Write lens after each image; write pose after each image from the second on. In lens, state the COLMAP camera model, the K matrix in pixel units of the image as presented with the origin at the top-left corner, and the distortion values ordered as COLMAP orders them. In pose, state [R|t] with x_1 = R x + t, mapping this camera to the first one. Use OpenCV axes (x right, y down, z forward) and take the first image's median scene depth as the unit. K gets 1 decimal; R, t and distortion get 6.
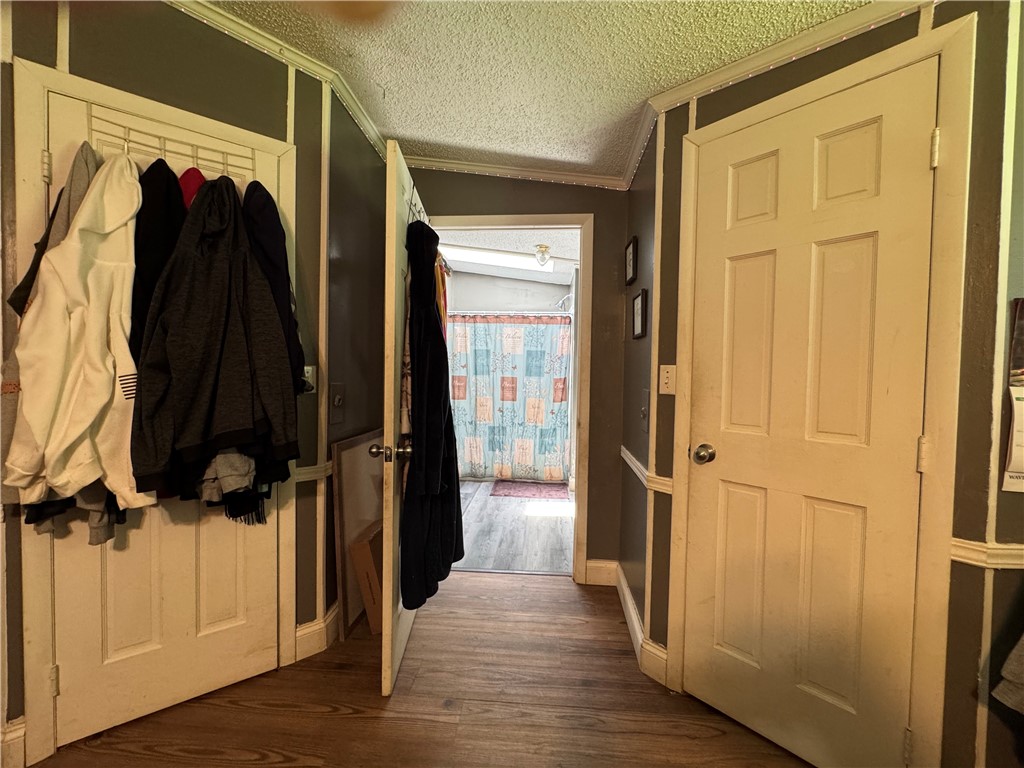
lens RADIAL K [[412.3, 0, 512.7], [0, 412.3, 386.2], [0, 0, 1]] dist [-0.001032, 0.000143]
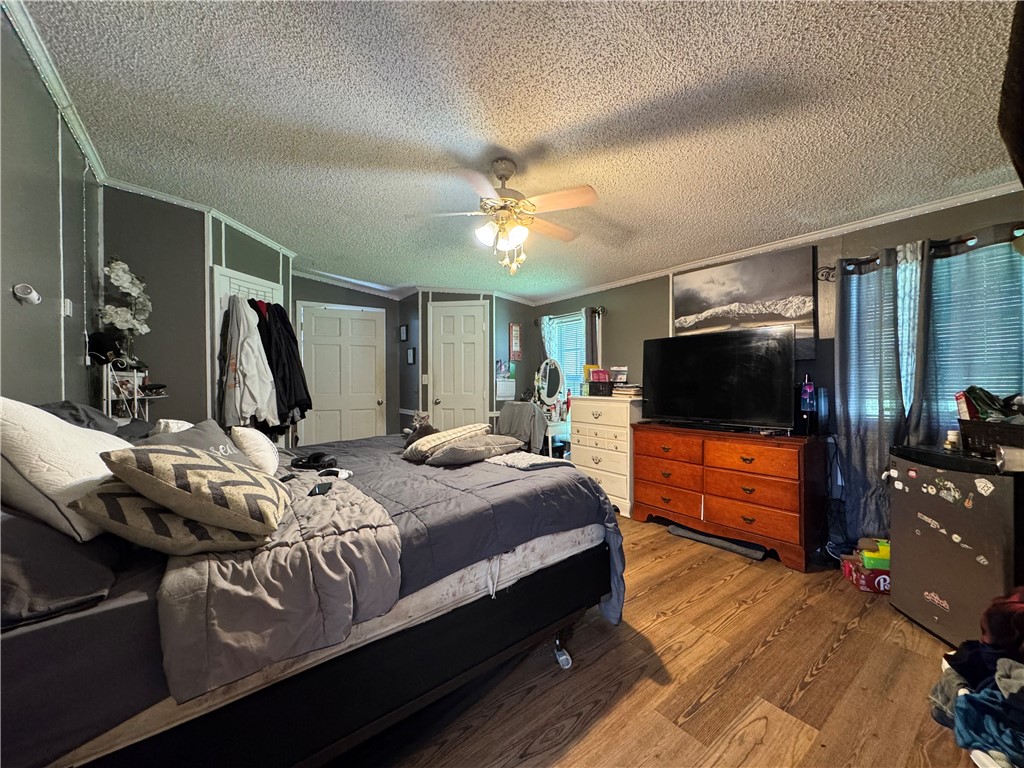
lens RADIAL K [[412.3, 0, 509.9], [0, 412.3, 381.7], [0, 0, 1]] dist [-0.001032, 0.000143]
pose [[0.754812, -0.025916, 0.655429, -1.218071], [0.035488, 0.999369, -0.001353, 0.029874], [-0.654981, 0.024281, 0.755255, -1.816917]]
